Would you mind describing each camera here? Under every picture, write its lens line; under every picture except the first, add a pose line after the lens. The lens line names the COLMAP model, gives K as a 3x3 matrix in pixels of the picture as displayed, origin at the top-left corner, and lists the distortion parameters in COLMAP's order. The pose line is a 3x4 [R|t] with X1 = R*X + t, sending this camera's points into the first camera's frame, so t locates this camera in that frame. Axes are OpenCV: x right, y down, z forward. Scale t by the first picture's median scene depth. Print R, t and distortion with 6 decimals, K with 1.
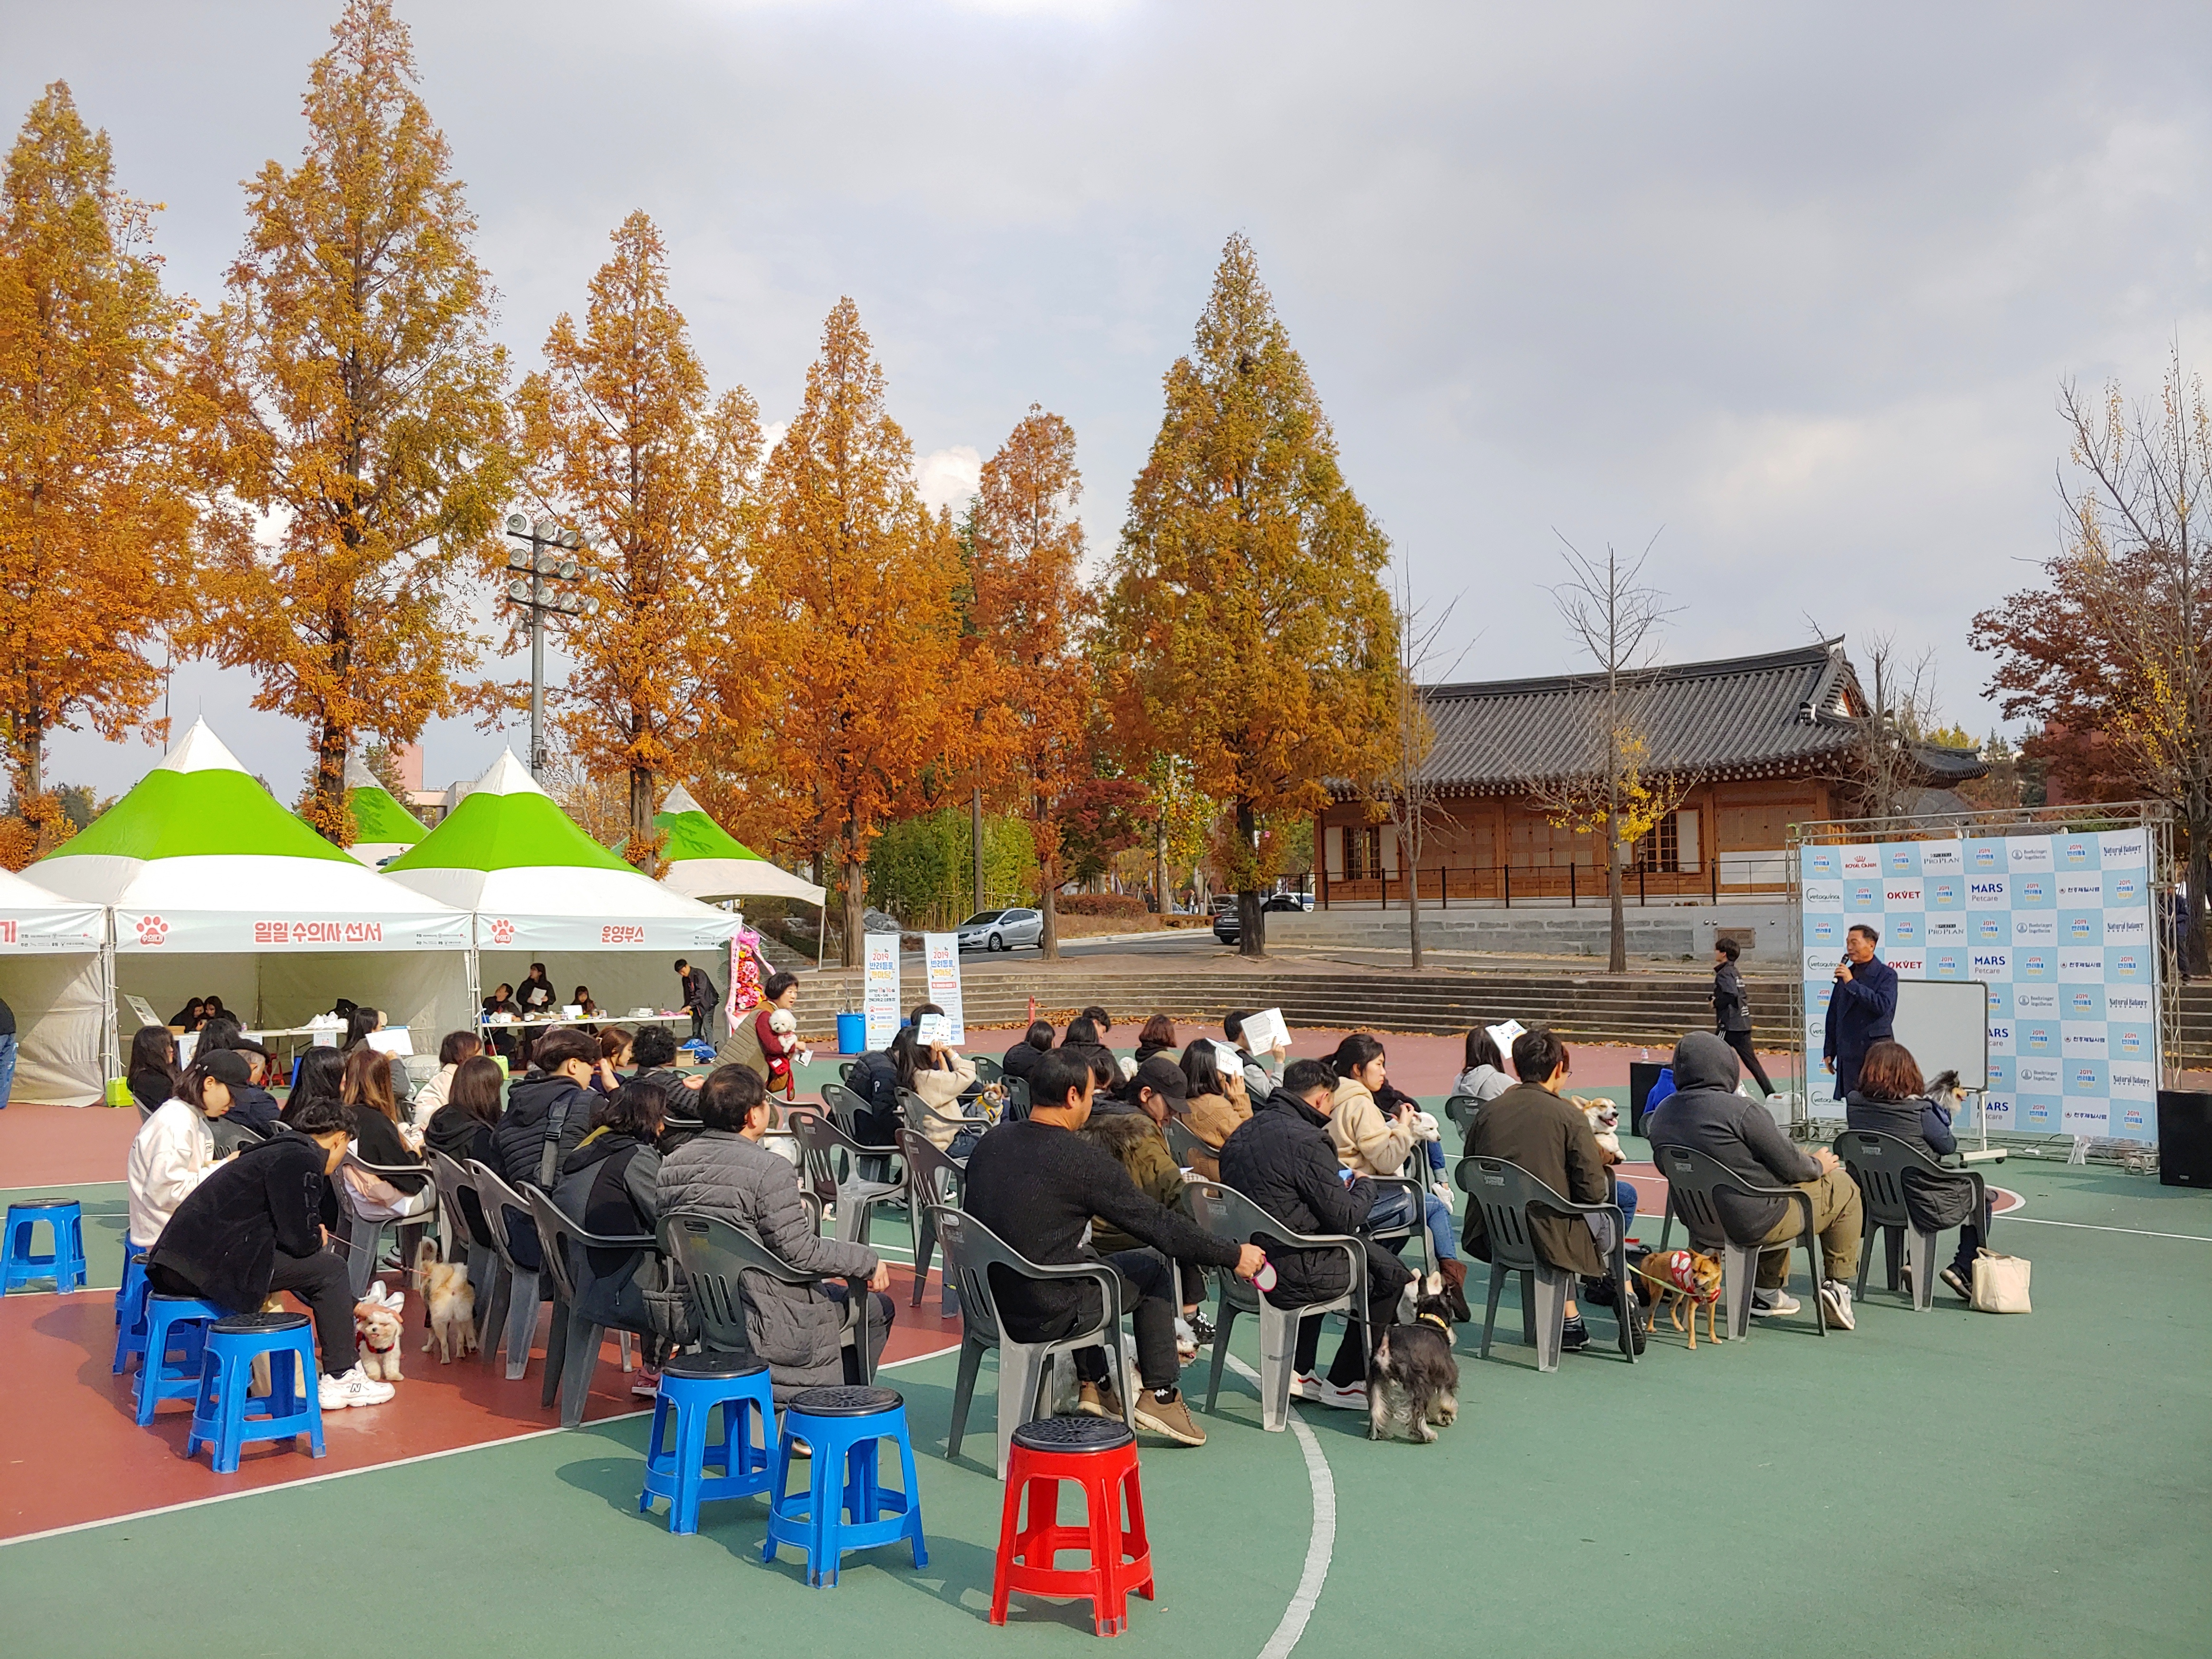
lens RADIAL K [[2033.4, 0, 1106.0], [0, 2033.4, 829.5], [0, 0, 1]] dist [-0.000644, -0.003311]
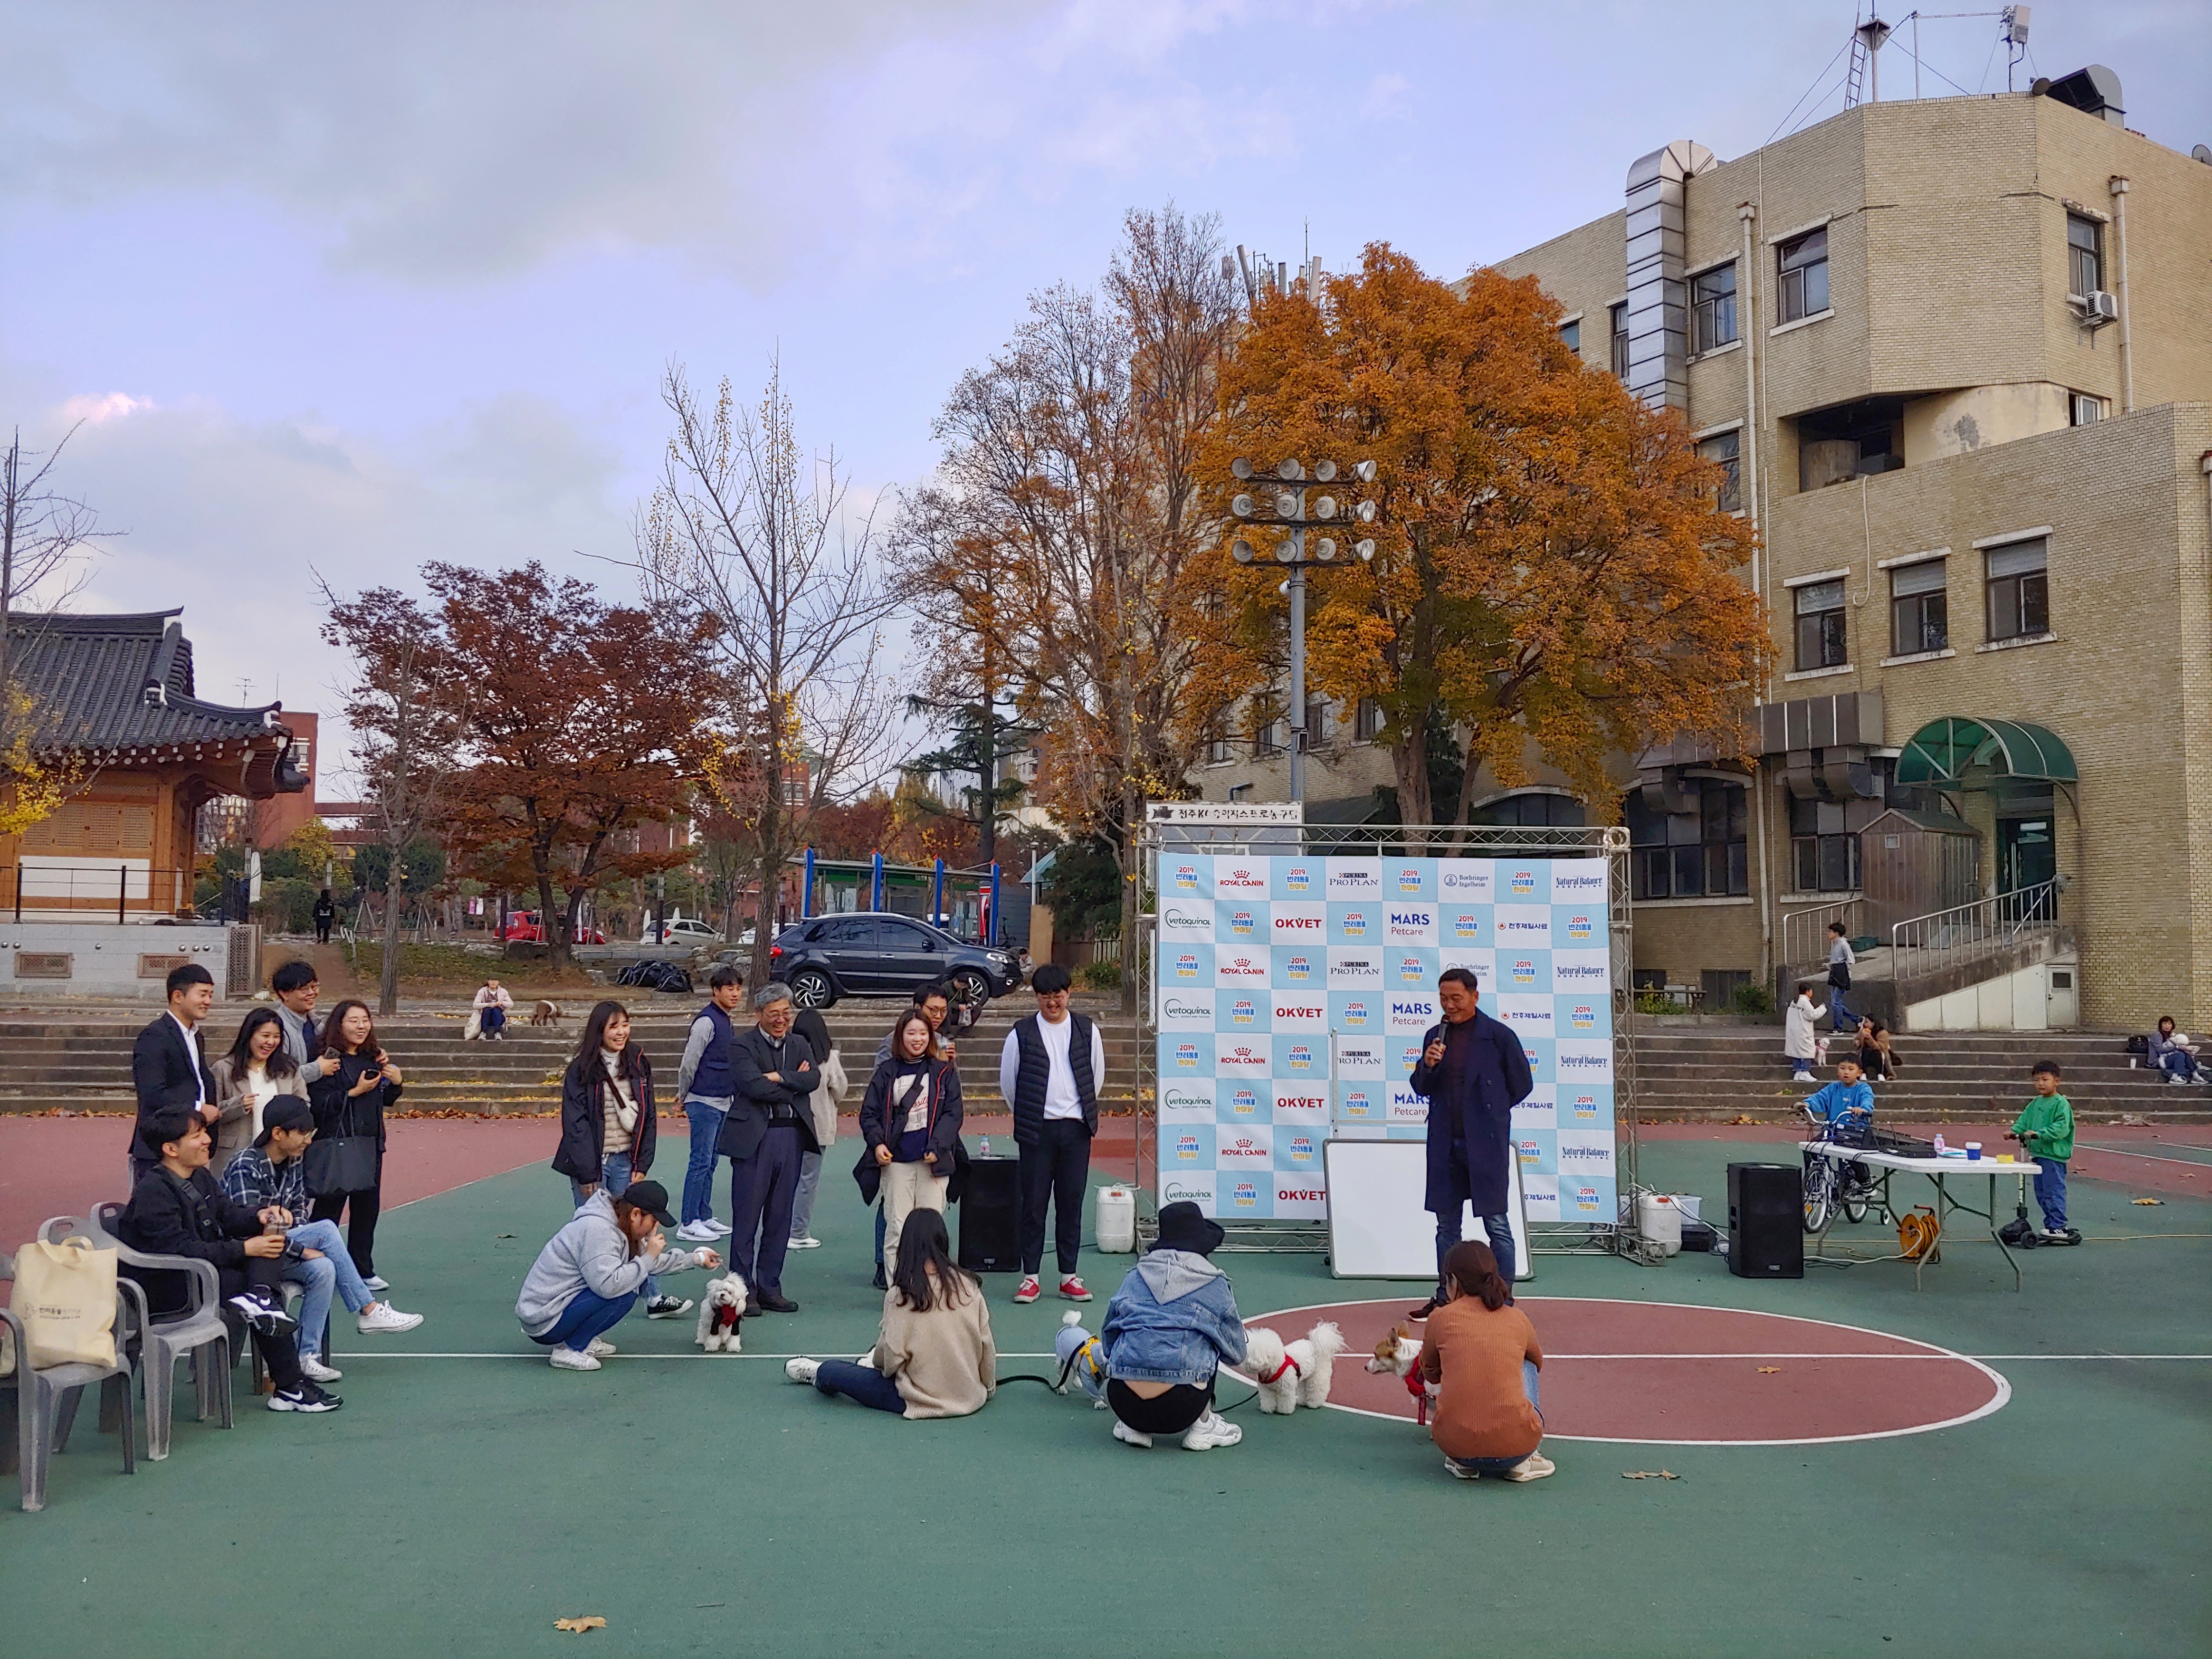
lens RADIAL K [[2033.4, 0, 1106.0], [0, 2033.4, 829.5], [0, 0, 1]] dist [-0.000644, -0.003311]
pose [[0.574407, 0.070827, 0.815500, -0.170964], [-0.058802, 0.997246, -0.045194, 0.021685], [-0.816455, -0.021994, 0.576990, 0.375393]]
